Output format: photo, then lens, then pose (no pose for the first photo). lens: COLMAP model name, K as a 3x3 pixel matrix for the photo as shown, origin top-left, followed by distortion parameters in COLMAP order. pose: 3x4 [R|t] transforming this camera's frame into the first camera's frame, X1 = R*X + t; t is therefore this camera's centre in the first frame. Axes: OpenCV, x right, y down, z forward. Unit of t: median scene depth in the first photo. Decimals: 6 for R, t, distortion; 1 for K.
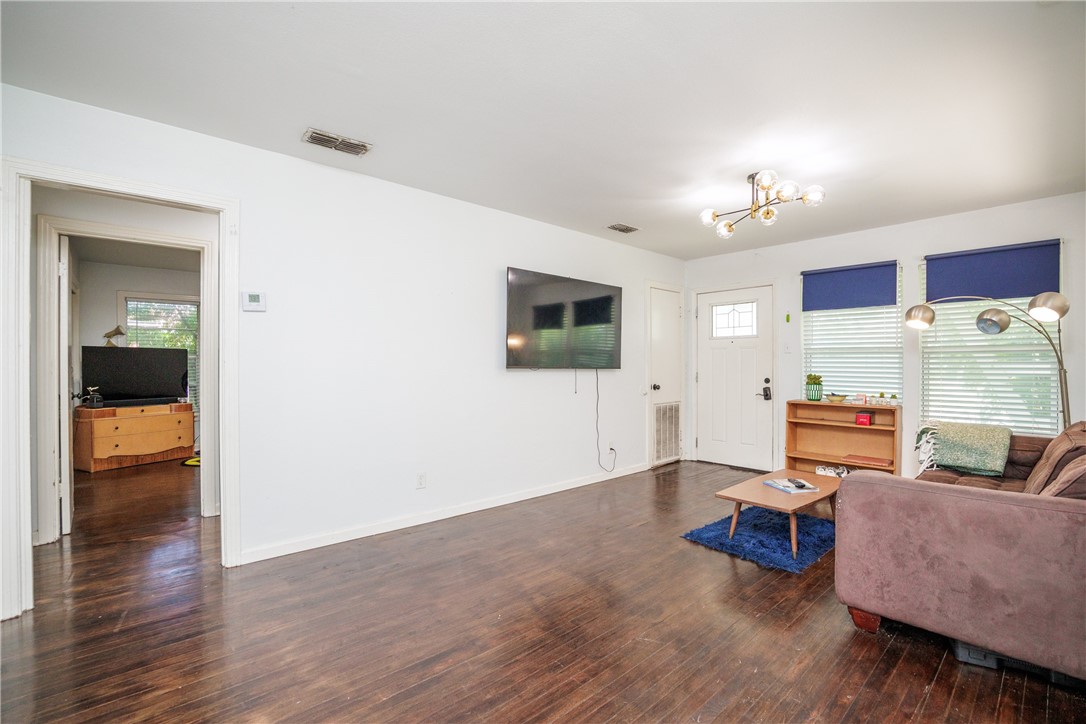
lens RADIAL K [[475.7, 0, 546.4], [0, 475.7, 366.1], [0, 0, 1]] dist [-0.024394, 0.000978]
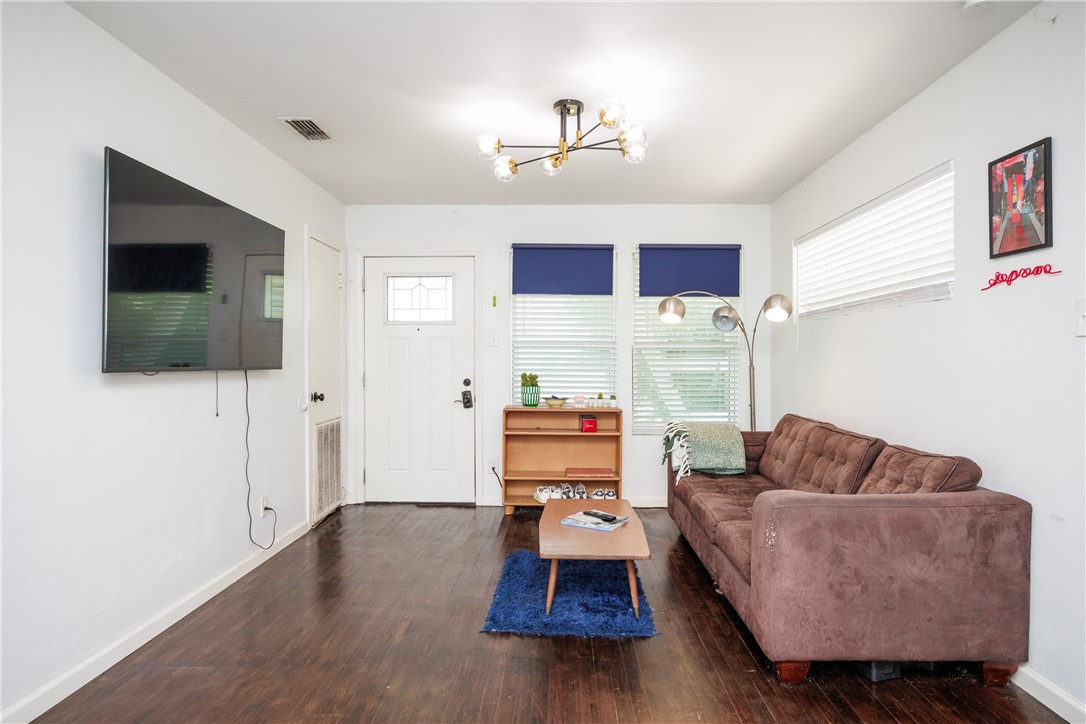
lens RADIAL K [[626.3, 0, 544.4], [0, 626.3, 361.3], [0, 0, 1]] dist [-0.008469, 0.004674]
pose [[0.685782, -0.001817, 0.727805, -0.224263], [0.000388, 0.999998, 0.002131, -0.006571], [-0.727807, -0.001179, 0.685781, 0.290079]]
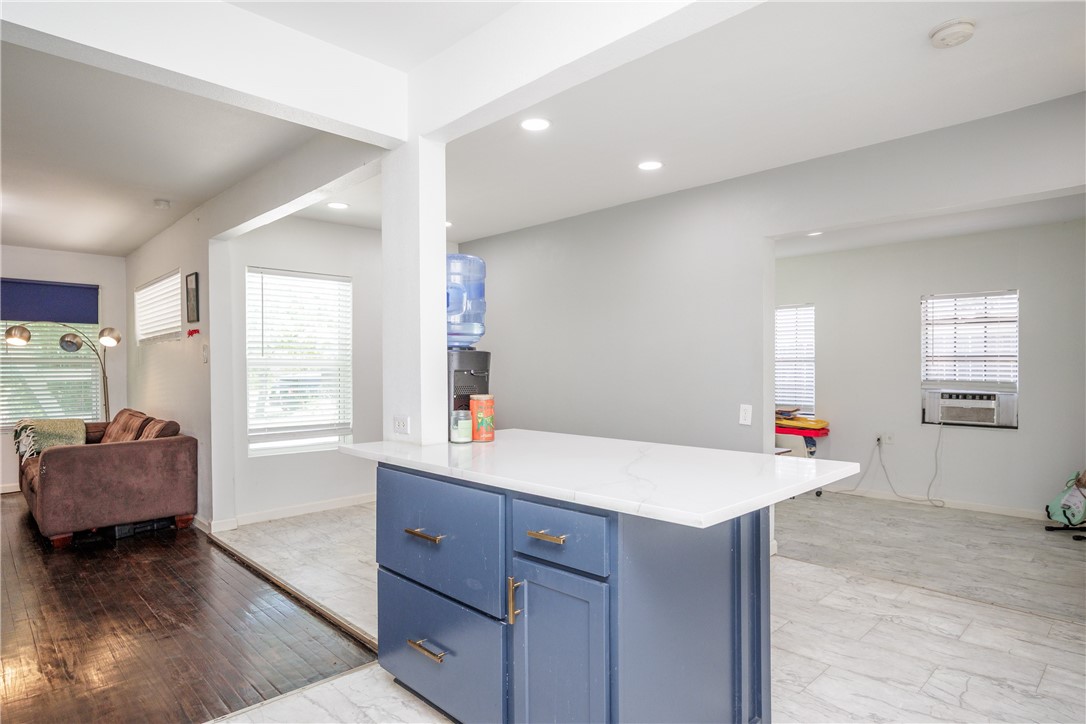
lens RADIAL K [[626.3, 0, 551.8], [0, 626.3, 370.4], [0, 0, 1]] dist [-0.008469, 0.004674]
pose [[-0.030086, -0.008096, 0.999515, -0.747020], [0.006162, 0.999947, 0.008285, -0.016028], [-0.999528, 0.006408, -0.030034, -0.295955]]
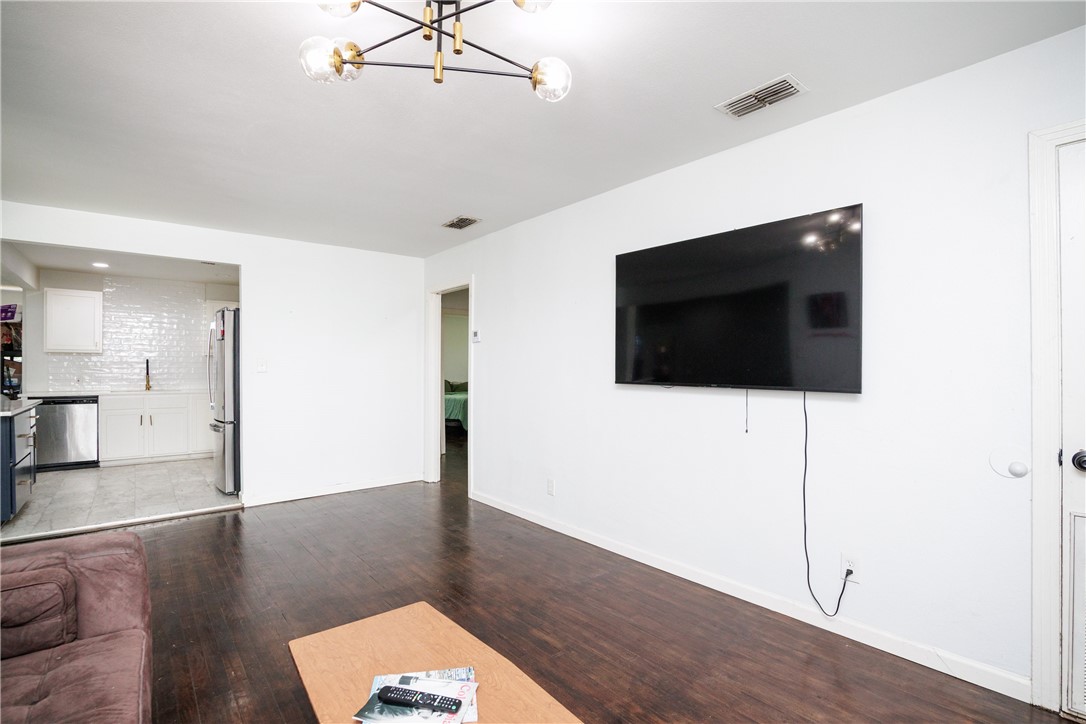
lens RADIAL K [[529.2, 0, 547.6], [0, 529.2, 367.3], [0, 0, 1]] dist [-0.026845, -0.000181]
pose [[-0.044117, 0.005495, -0.999011, 0.778973], [-0.001072, 0.999984, 0.005548, -0.024894], [0.999026, 0.001316, -0.044111, 0.905299]]
